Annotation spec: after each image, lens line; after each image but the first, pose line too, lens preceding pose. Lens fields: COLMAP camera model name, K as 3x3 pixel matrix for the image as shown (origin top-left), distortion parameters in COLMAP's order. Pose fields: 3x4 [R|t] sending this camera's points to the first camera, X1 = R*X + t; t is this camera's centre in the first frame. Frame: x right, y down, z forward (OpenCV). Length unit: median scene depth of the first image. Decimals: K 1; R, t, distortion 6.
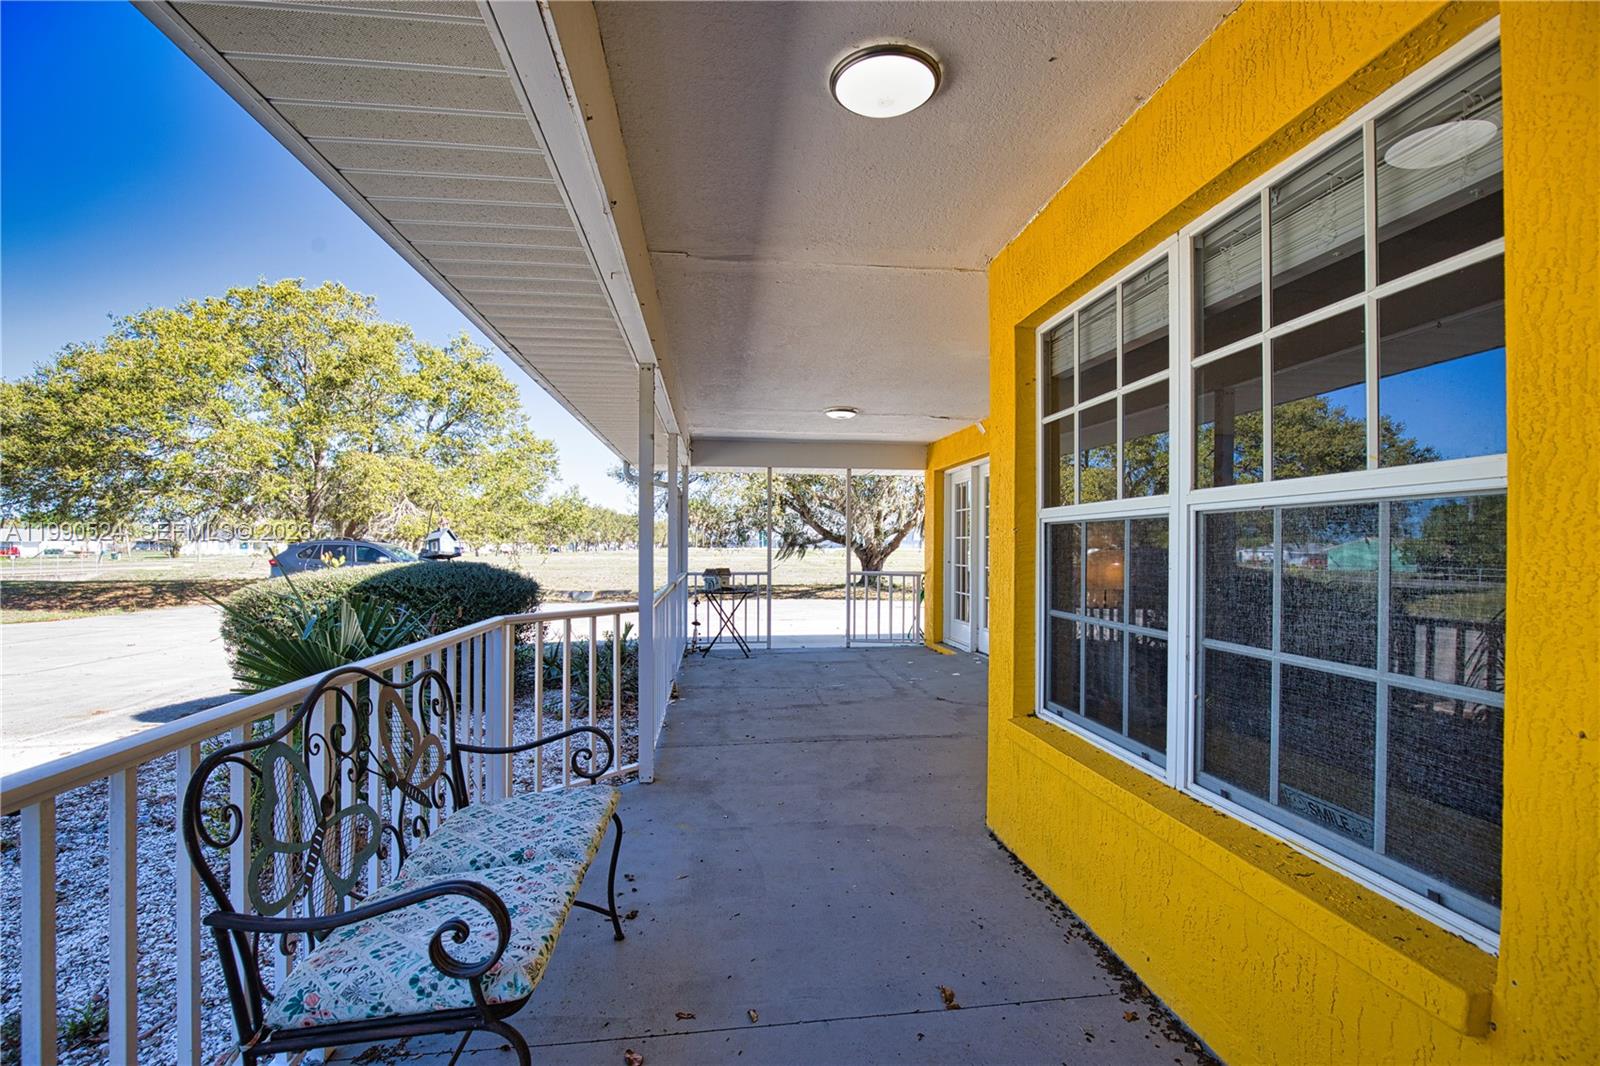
lens RADIAL K [[742.5, 0, 803.9], [0, 742.5, 543.4], [0, 0, 1]] dist [-0.002011, -0.000075]
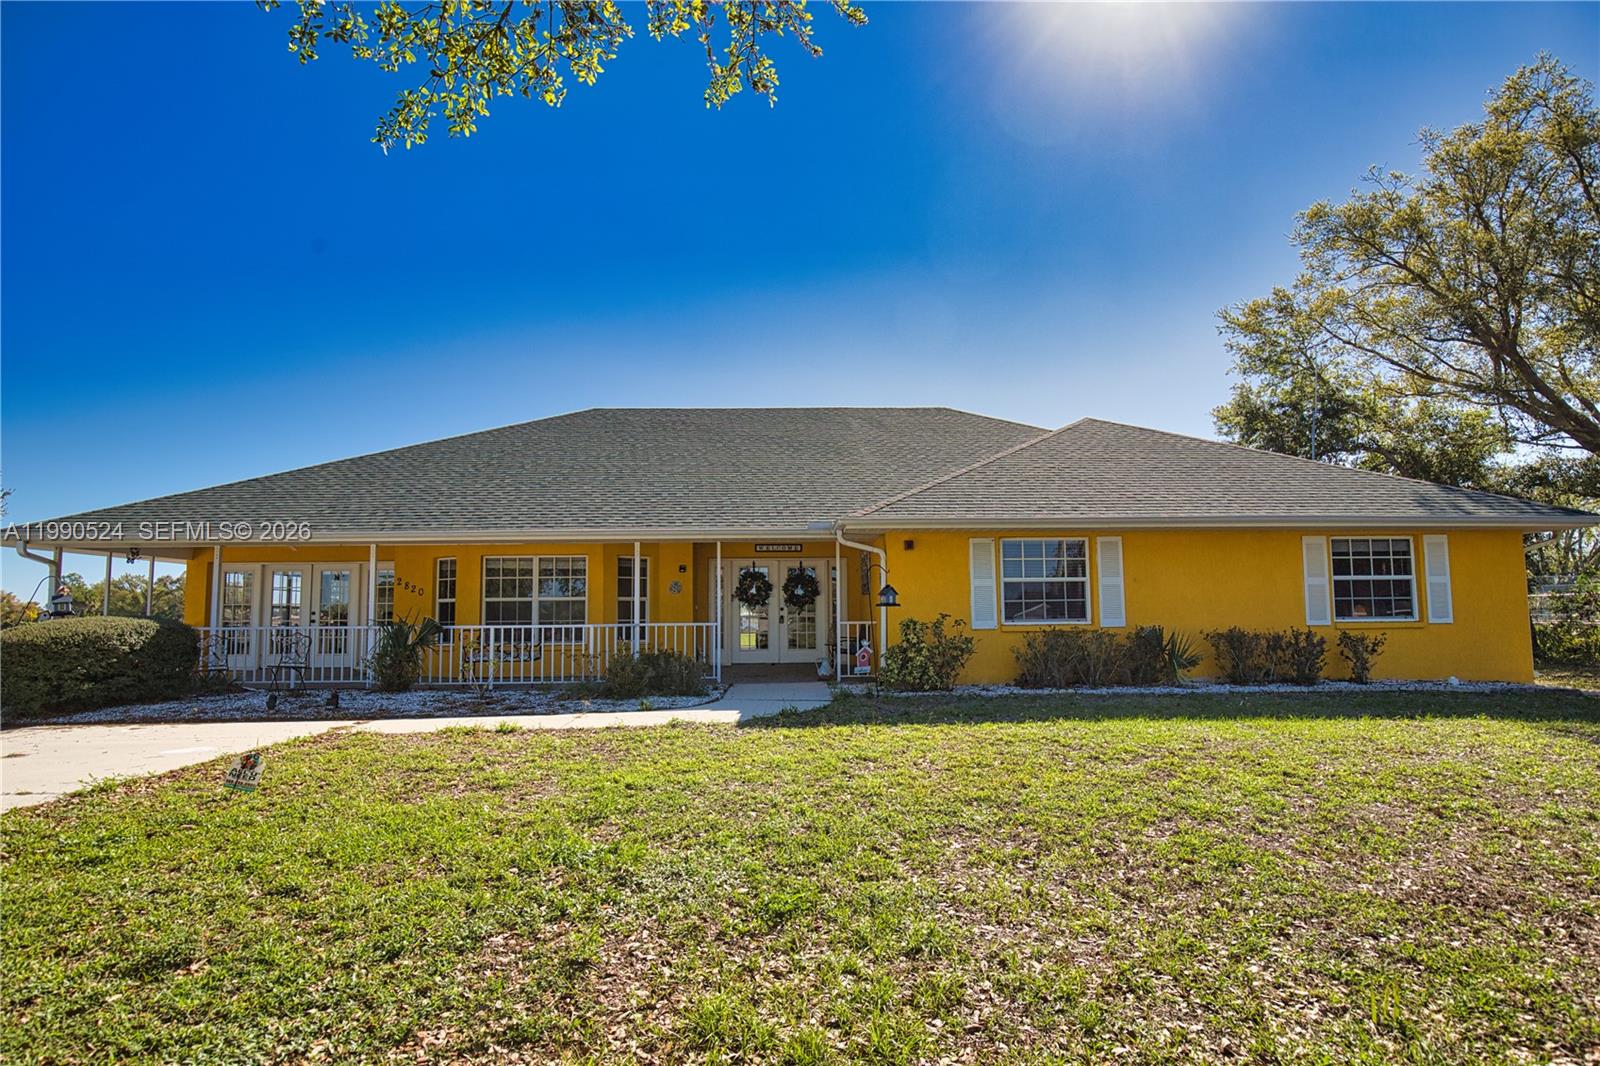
lens RADIAL K [[882.2, 0, 800.0], [0, 882.2, 533.0], [0, 0, 1]] dist [0.049609, 0.000409]
pose [[0.108903, 0.090184, 0.989953, -2.229253], [0.003831, 0.995831, -0.091141, 0.026177], [-0.994045, 0.013718, 0.108103, -0.671529]]
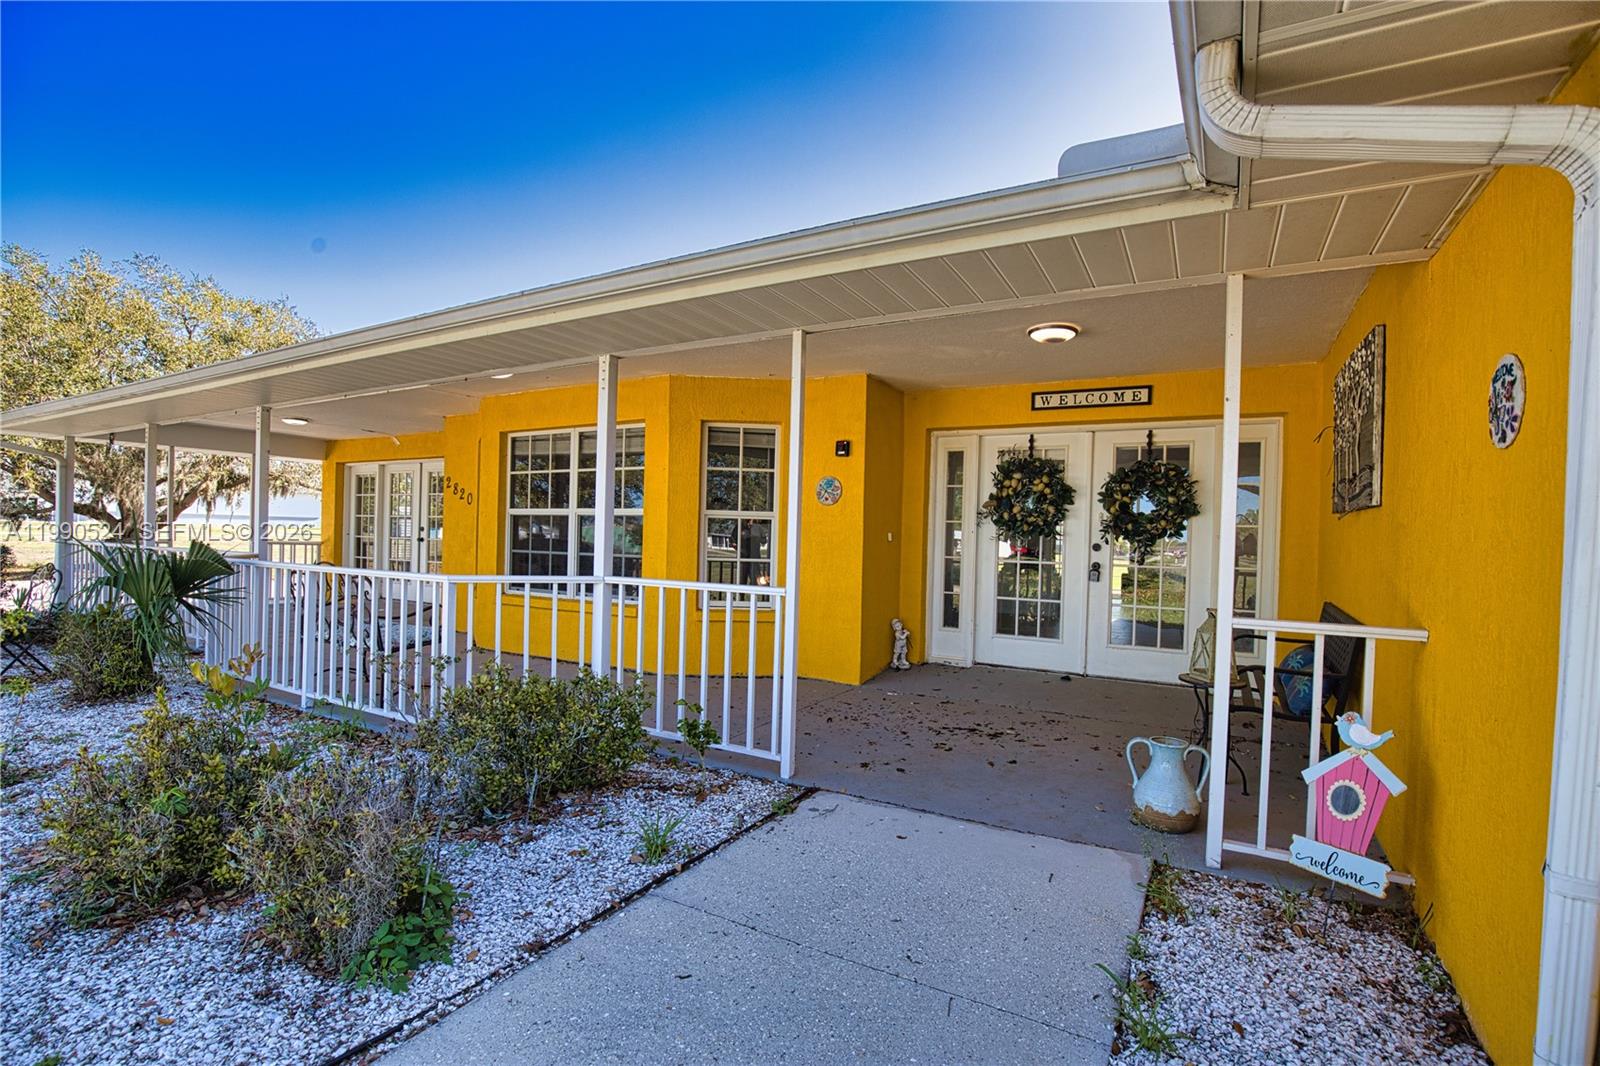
lens RADIAL K [[742.5, 0, 803.9], [0, 742.5, 543.4], [0, 0, 1]] dist [-0.002011, -0.000075]
pose [[0.599147, 0.002976, 0.800633, -0.498388], [-0.026958, 0.999501, 0.016459, 0.000795], [-0.800185, -0.031445, 0.598929, -0.588050]]
